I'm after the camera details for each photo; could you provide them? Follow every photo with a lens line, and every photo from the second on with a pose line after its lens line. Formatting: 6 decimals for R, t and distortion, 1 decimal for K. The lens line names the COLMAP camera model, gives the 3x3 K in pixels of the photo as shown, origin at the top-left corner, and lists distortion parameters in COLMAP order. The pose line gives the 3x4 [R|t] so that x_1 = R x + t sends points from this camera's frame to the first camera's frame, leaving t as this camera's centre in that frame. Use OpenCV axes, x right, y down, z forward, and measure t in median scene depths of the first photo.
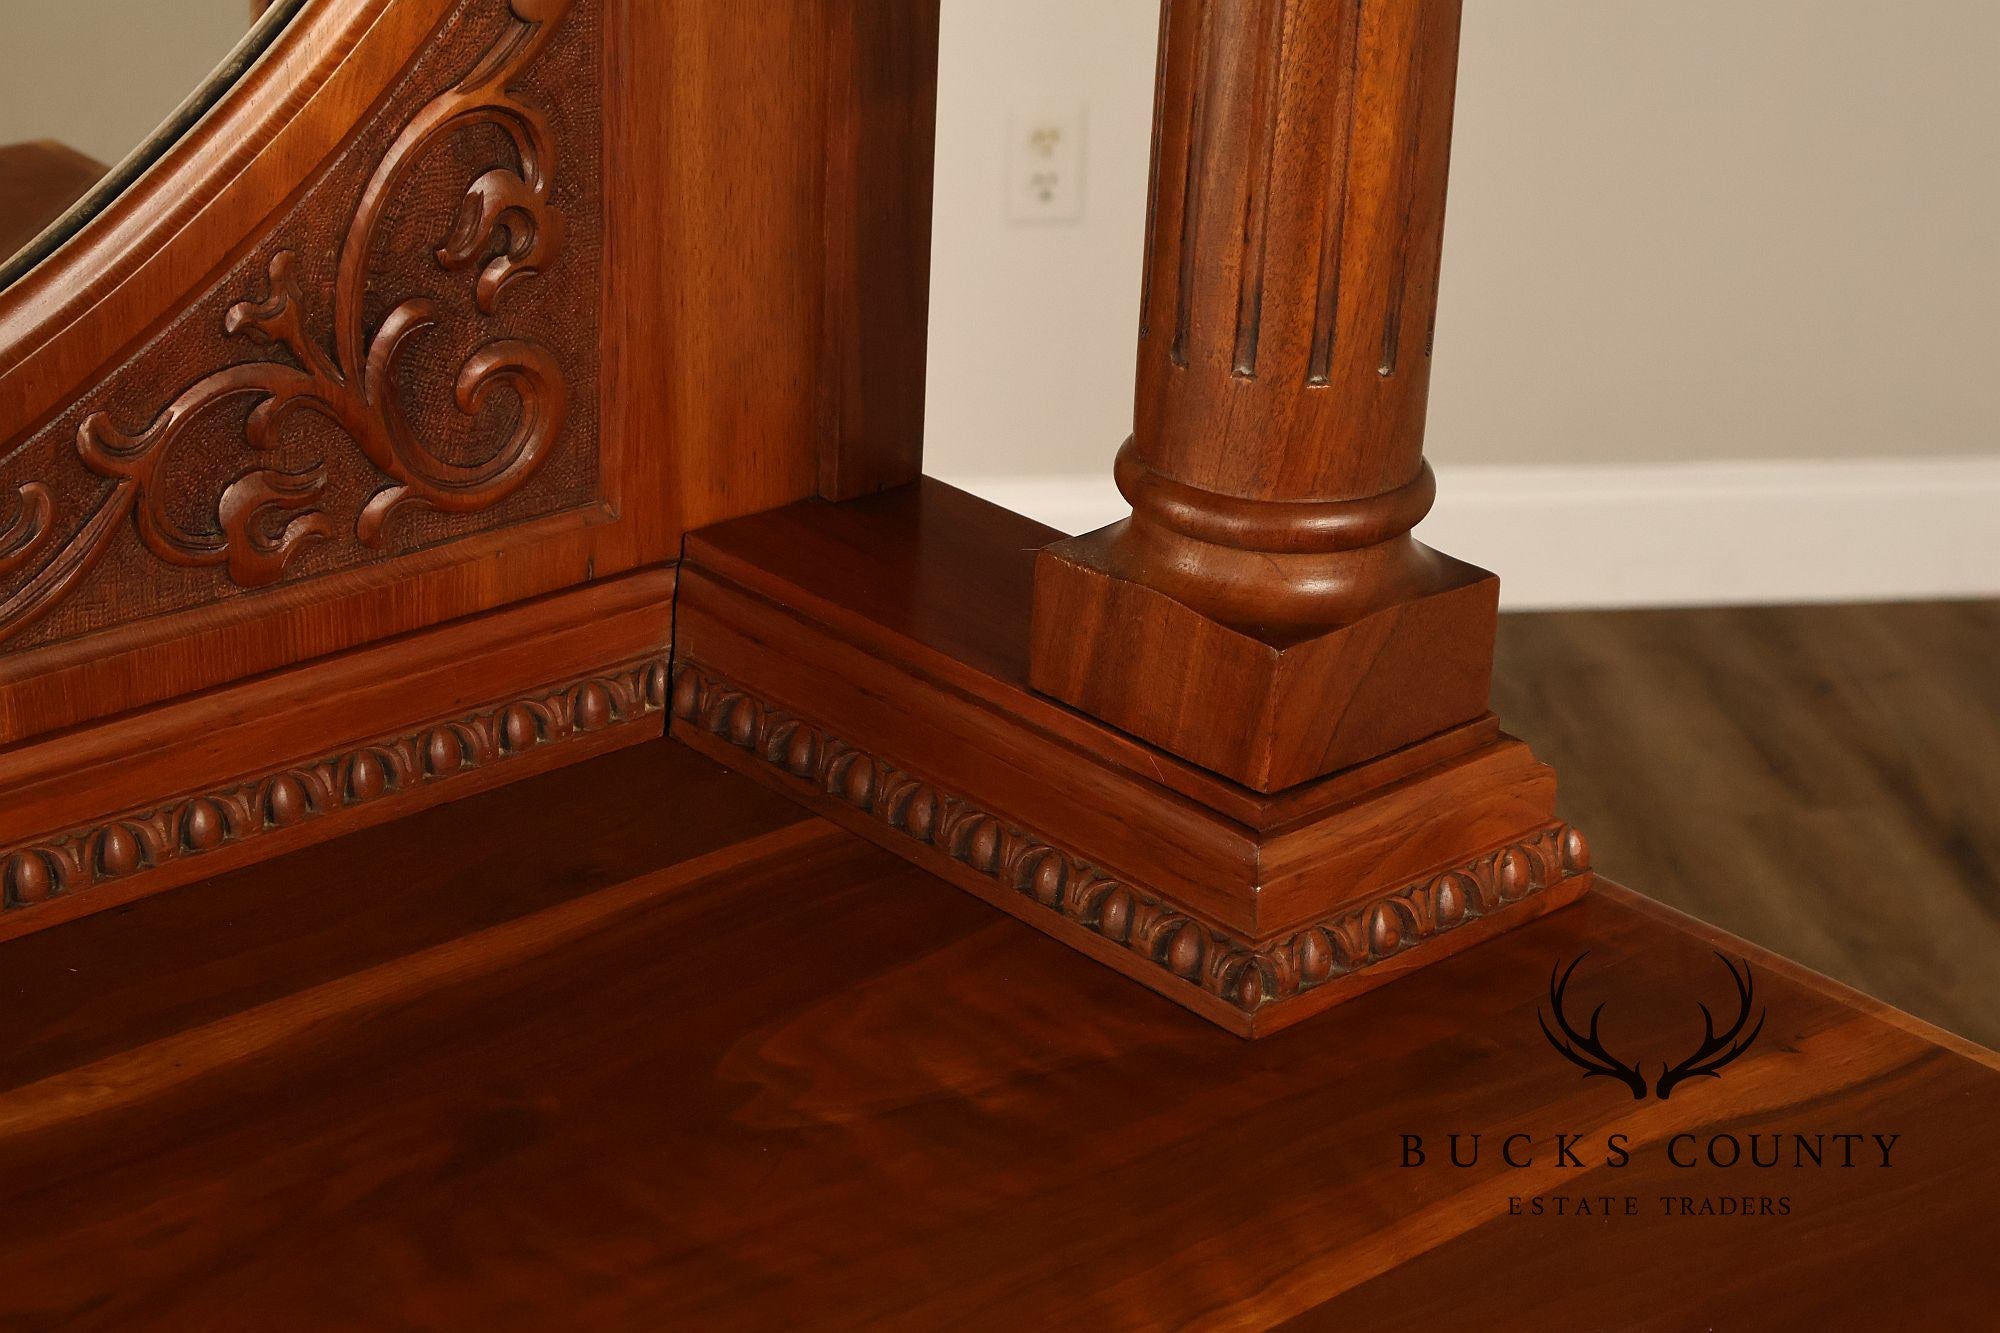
lens RADIAL K [[3917.9, 0, 1000.0], [0, 3917.9, 666.5], [0, 0, 1]] dist [0.026327, -0.147910]
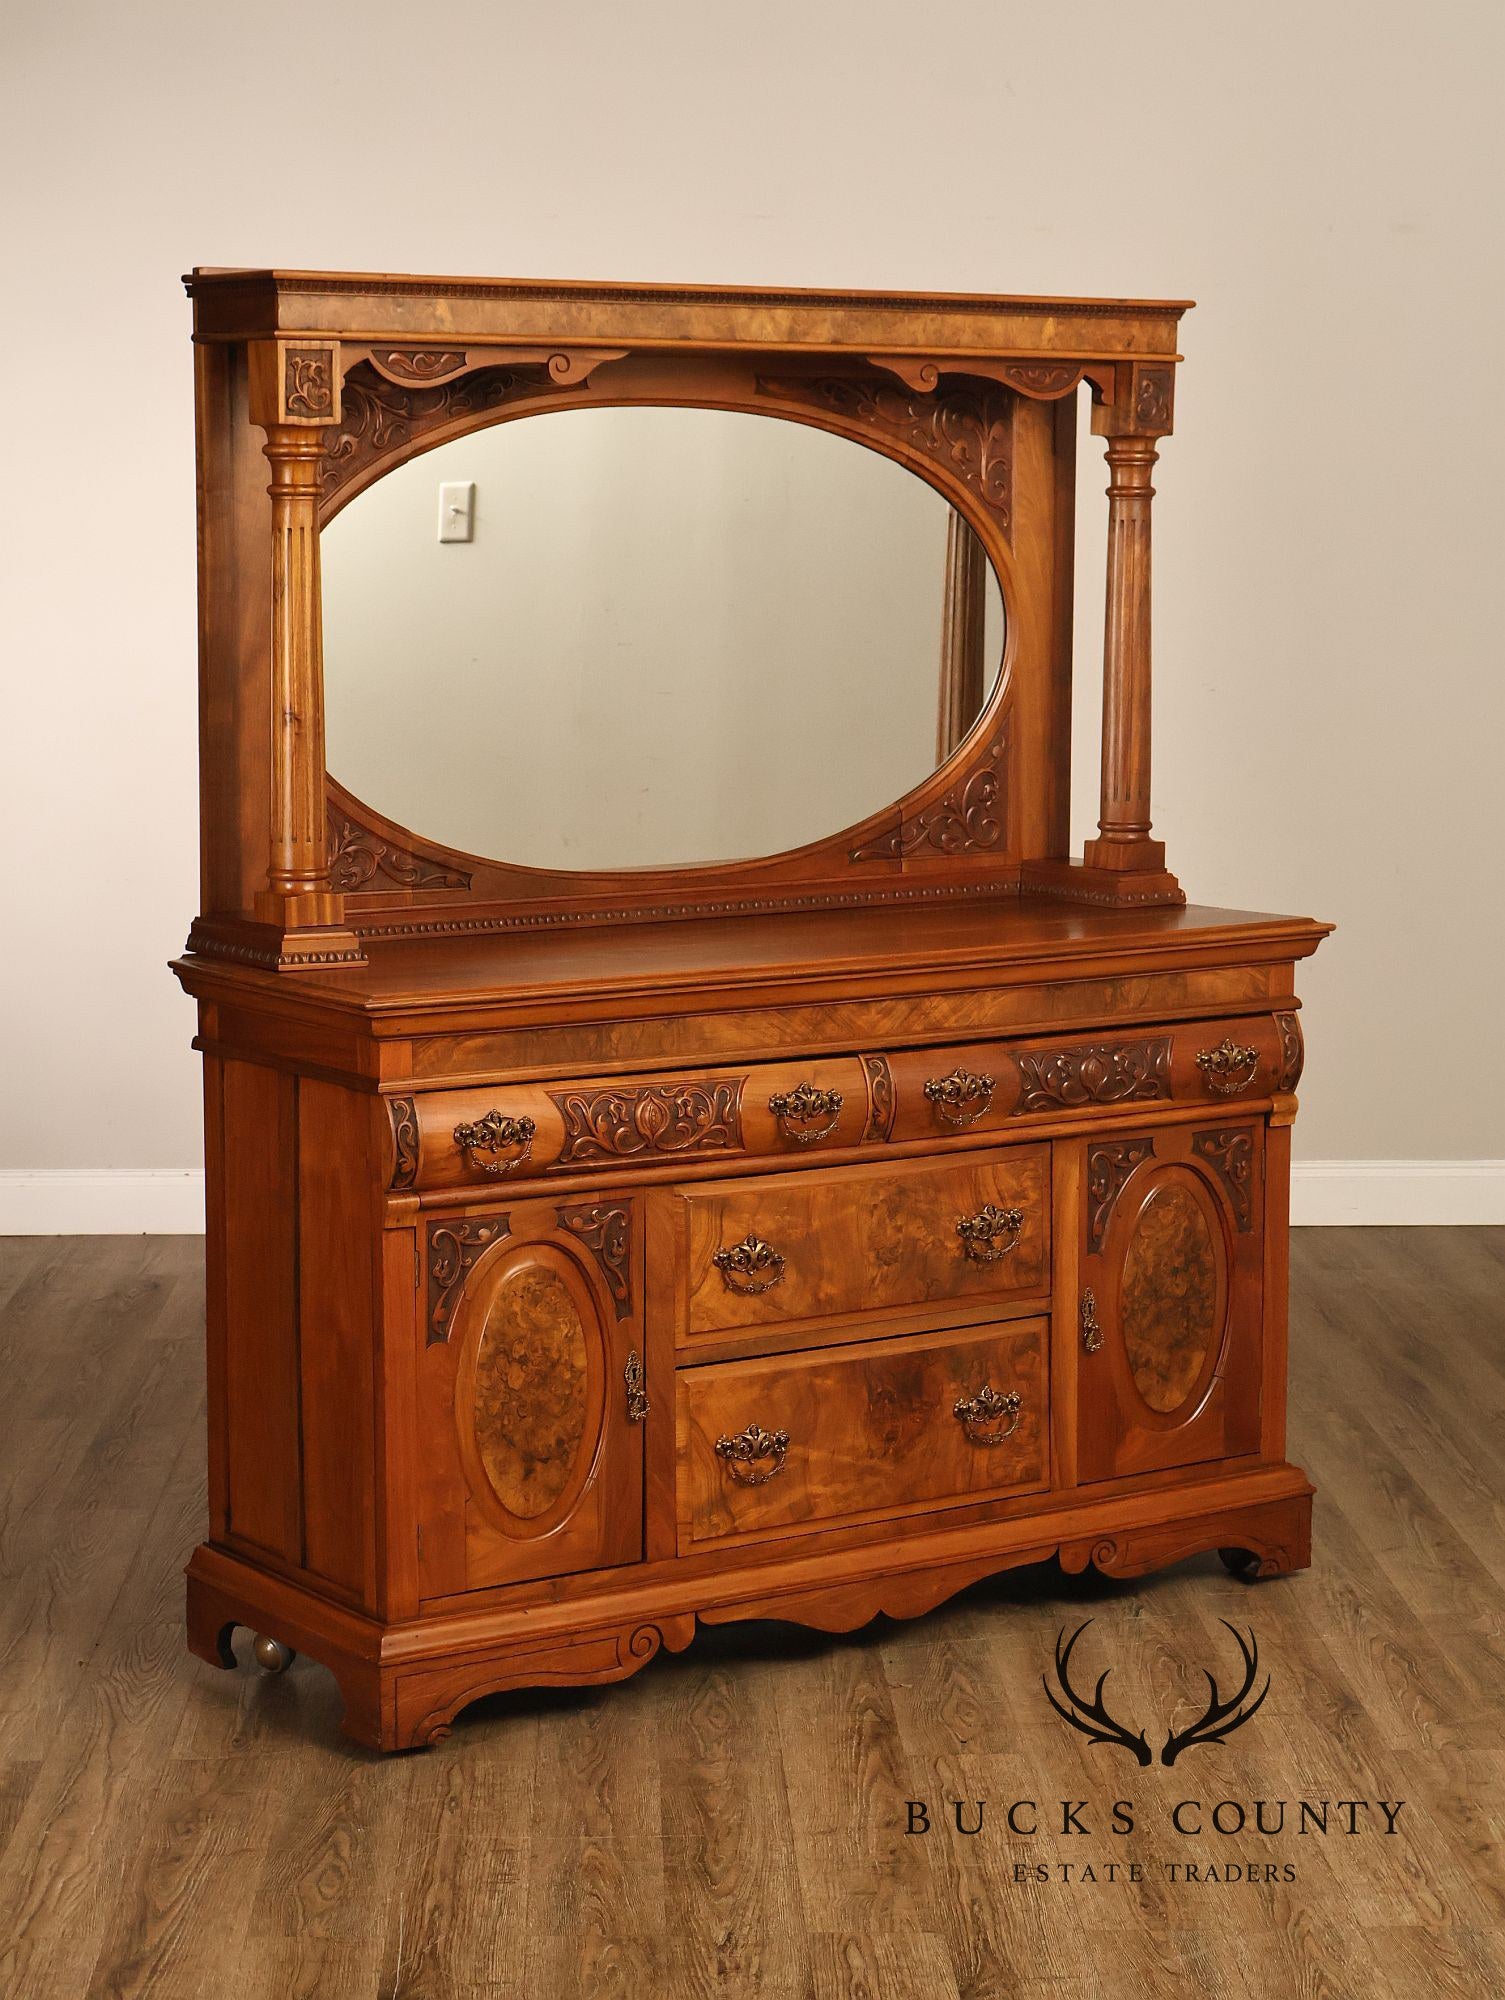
lens RADIAL K [[3960.7, 0, 752.5], [0, 3960.7, 1000.0], [0, 0, 1]] dist [-0.049288, 0.430833]
pose [[0.987879, -0.025090, -0.153184, 0.394429], [-0.019193, 0.959534, -0.280937, 1.755890], [0.154034, 0.280472, 0.947422, -4.306510]]
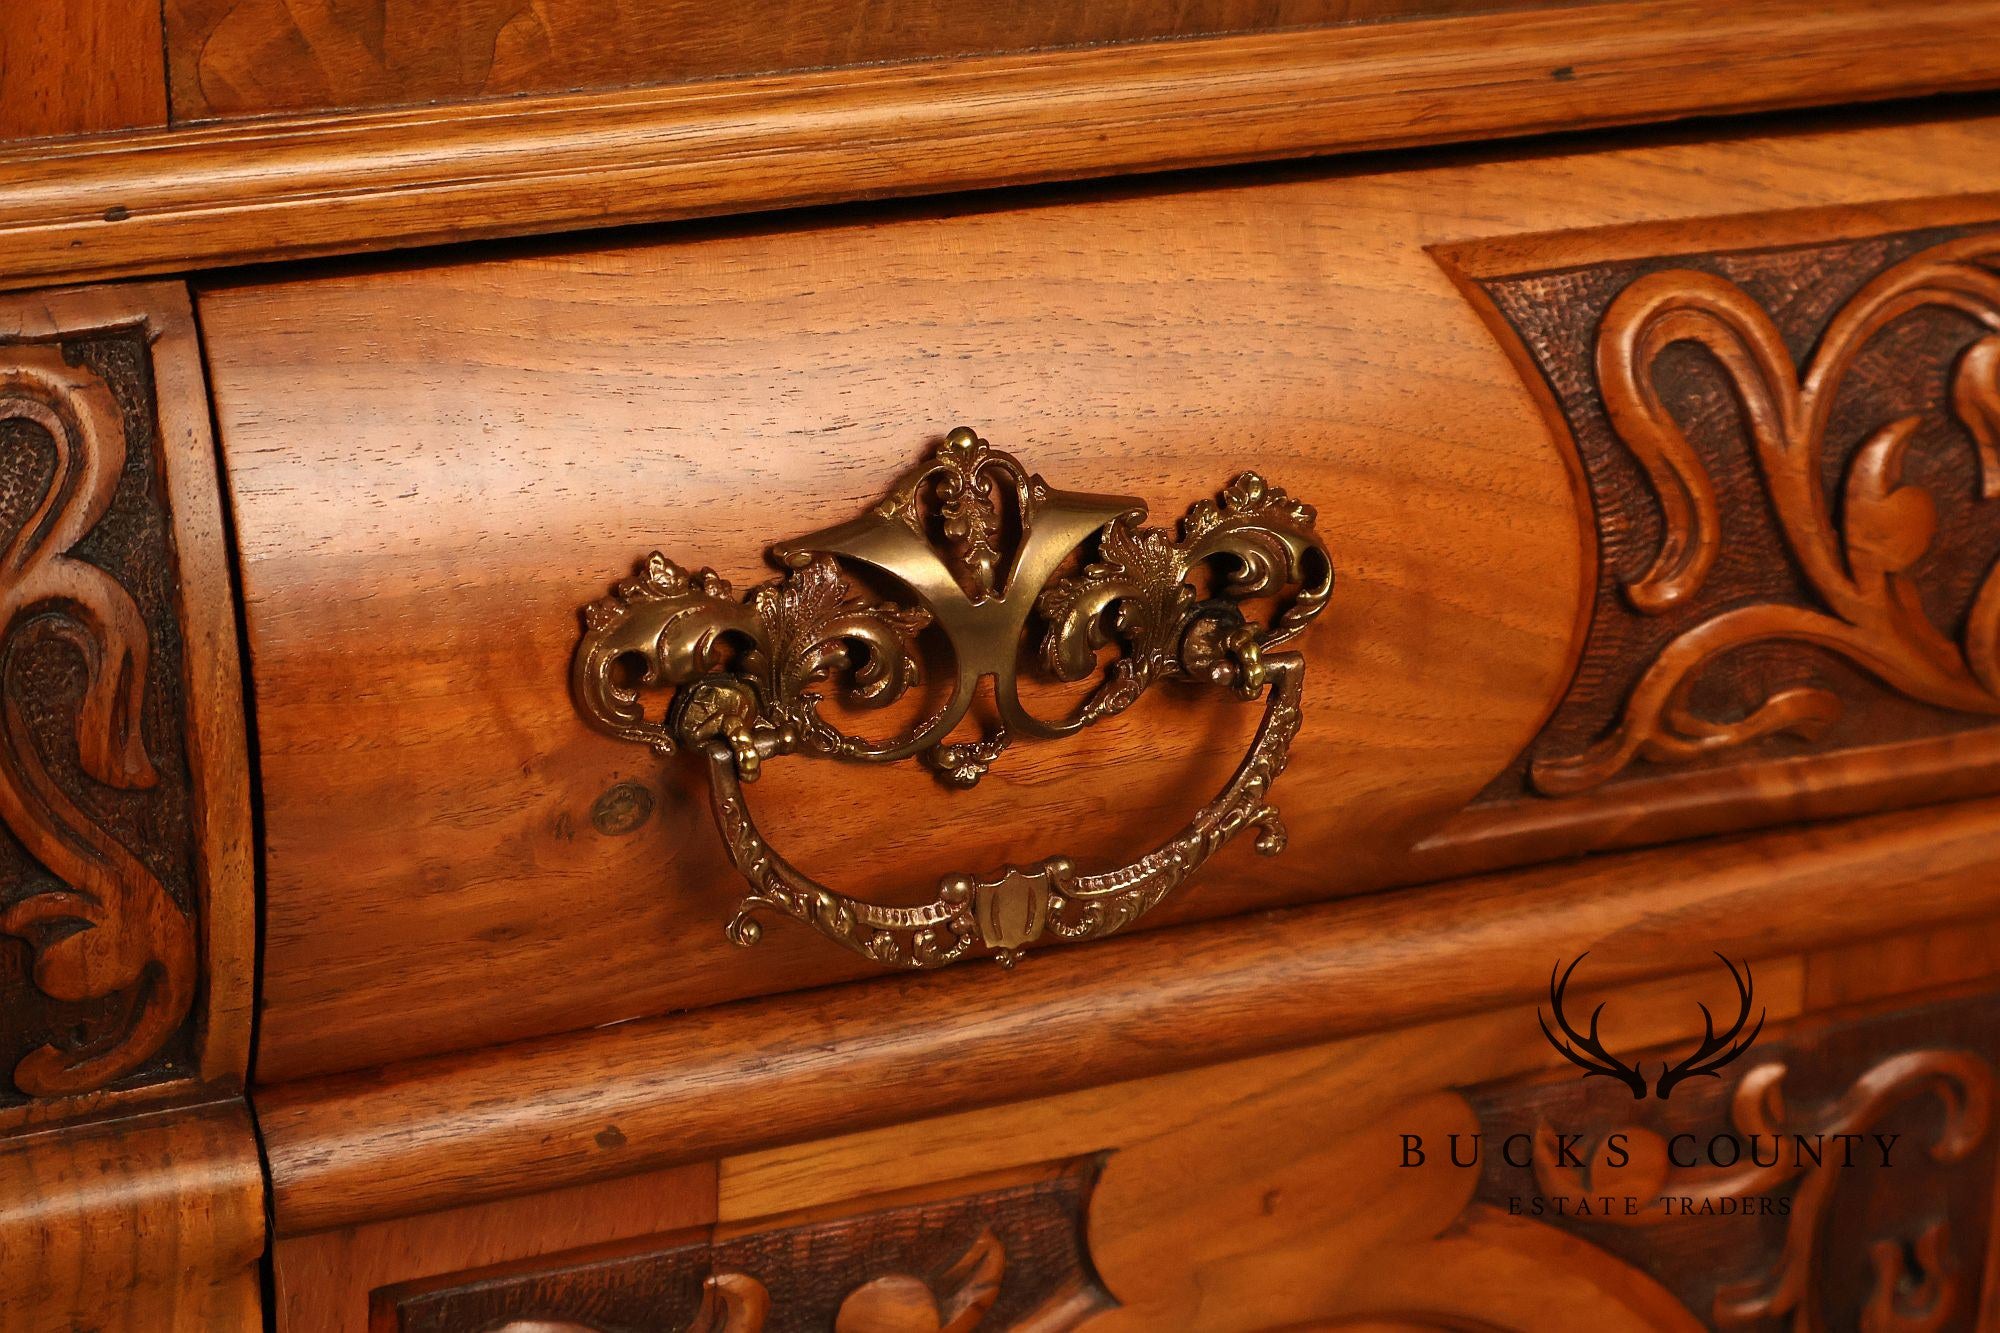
lens RADIAL K [[3917.9, 0, 1000.0], [0, 3917.9, 666.5], [0, 0, 1]] dist [0.026327, -0.147910]
pose [[0.933671, 0.097742, -0.344536, -0.432565], [-0.105772, 0.994380, -0.004540, 0.609578], [0.342156, 0.040681, 0.938762, -0.390042]]
